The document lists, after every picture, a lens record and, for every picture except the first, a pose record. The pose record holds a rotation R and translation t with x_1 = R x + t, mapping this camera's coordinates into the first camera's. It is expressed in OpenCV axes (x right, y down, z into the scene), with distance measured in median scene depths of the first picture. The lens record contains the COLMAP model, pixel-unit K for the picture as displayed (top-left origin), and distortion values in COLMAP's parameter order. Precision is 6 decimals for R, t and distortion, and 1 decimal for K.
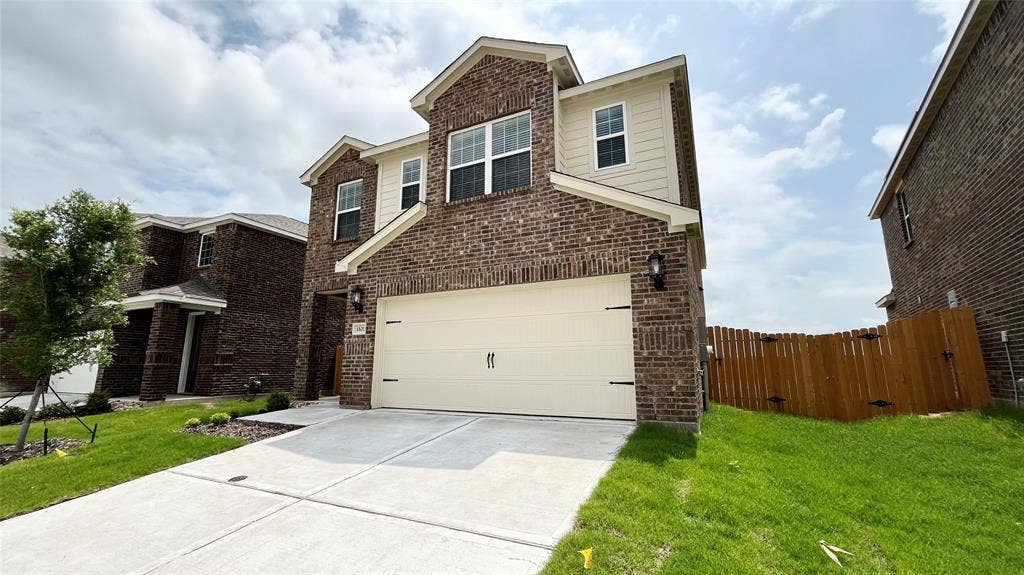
lens RADIAL K [[419.4, 0, 512.0], [0, 419.4, 287.5], [0, 0, 1]] dist [-0.001503, -0.000112]
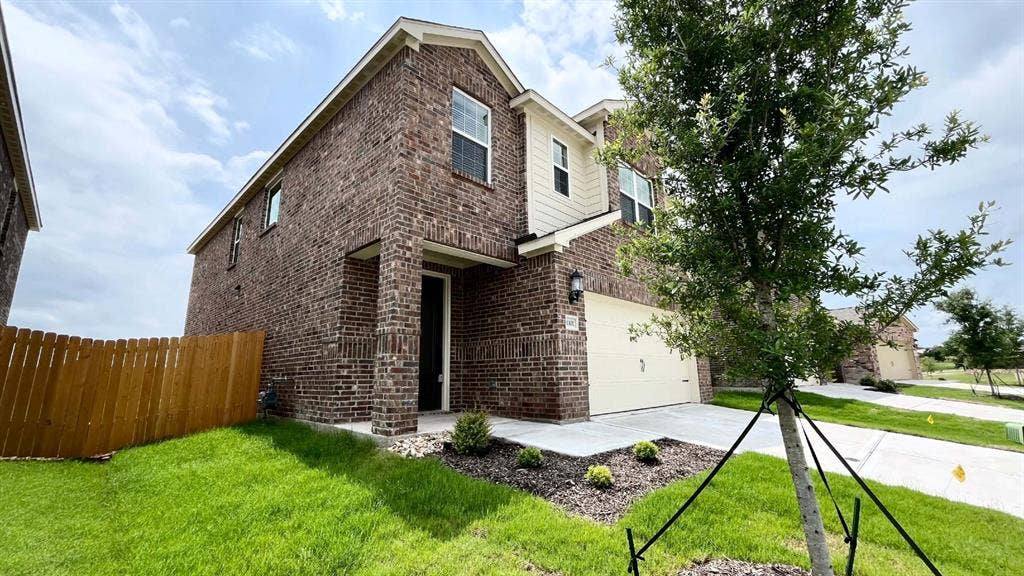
lens RADIAL K [[419.4, 0, 512.0], [0, 419.4, 288.0], [0, 0, 1]] dist [-0.001503, -0.000112]
pose [[0.304147, 0.195053, 0.932442, -1.281463], [-0.167958, 0.974460, -0.149057, 0.189884], [-0.937702, -0.111276, 0.329140, 0.930935]]
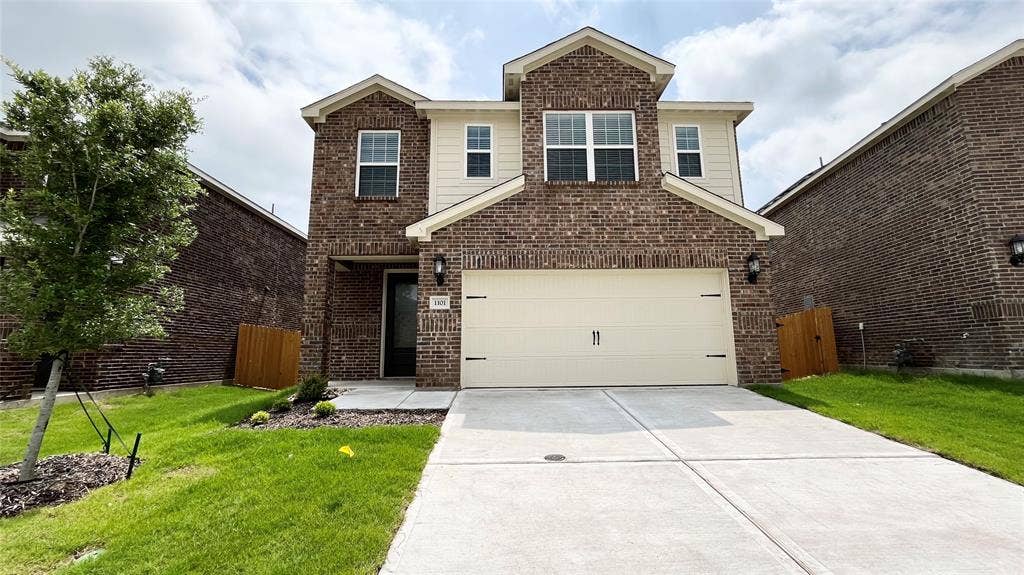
lens RADIAL K [[419.4, 0, 512.0], [0, 419.4, 287.5], [0, 0, 1]] dist [-0.001503, -0.000112]
pose [[0.888731, 0.065666, 0.453702, -0.698314], [-0.078295, 0.996889, 0.009084, 0.050565], [-0.451694, -0.043596, 0.891107, 0.142981]]
